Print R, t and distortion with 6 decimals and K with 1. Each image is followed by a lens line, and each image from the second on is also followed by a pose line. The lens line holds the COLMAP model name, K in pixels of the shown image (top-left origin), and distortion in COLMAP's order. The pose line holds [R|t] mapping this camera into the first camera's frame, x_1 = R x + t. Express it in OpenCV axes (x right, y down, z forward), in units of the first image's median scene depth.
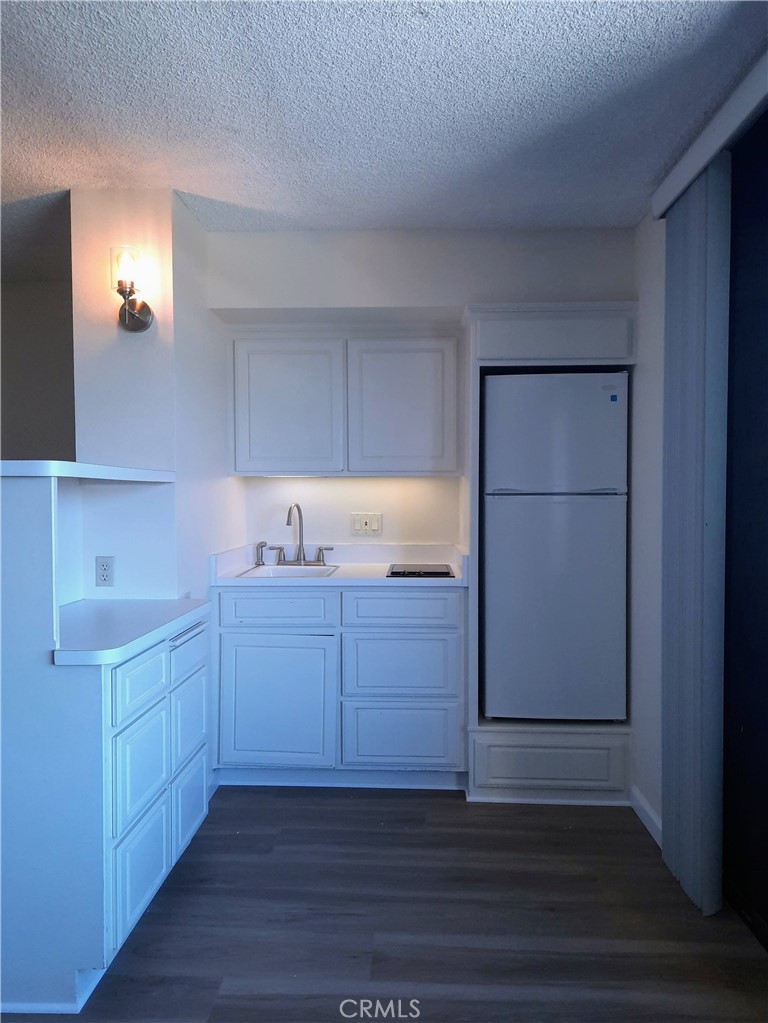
lens RADIAL K [[753.3, 0, 384.5], [0, 753.3, 520.6], [0, 0, 1]] dist [0.036456, -0.023776]
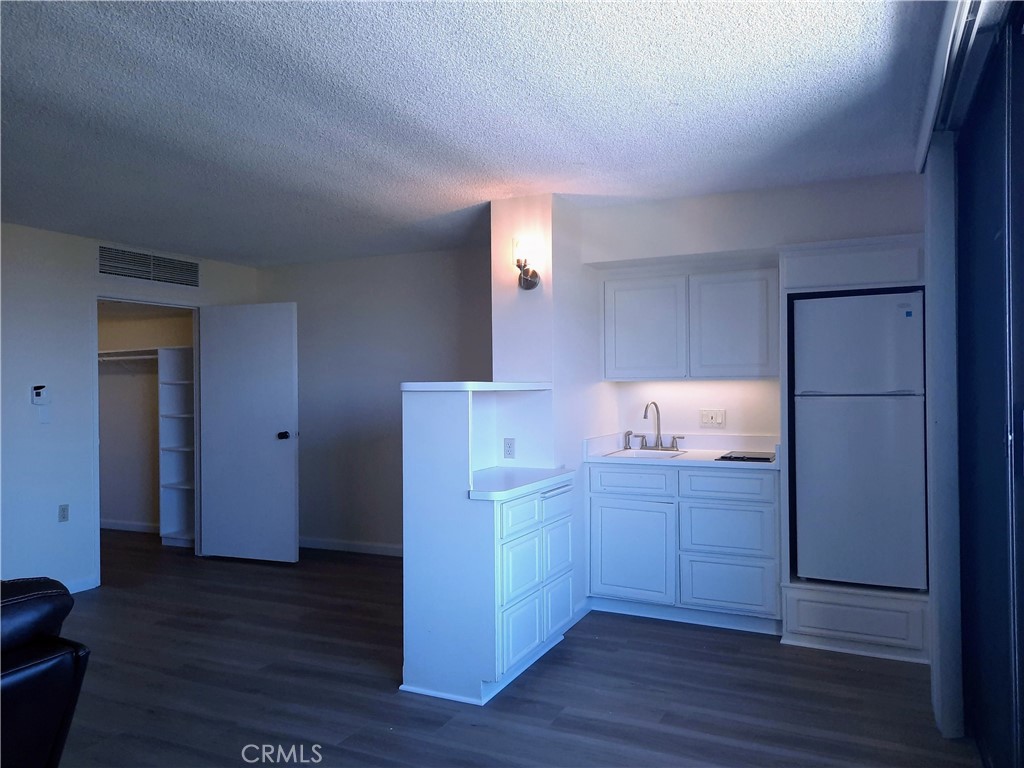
lens RADIAL K [[754.0, 0, 512.8], [0, 754.0, 383.6], [0, 0, 1]] dist [0.036456, -0.023776]
pose [[0.916982, -0.009296, -0.398820, 0.208322], [-0.005153, 0.999369, -0.035140, -0.008128], [0.398895, 0.034278, 0.916356, -0.332411]]
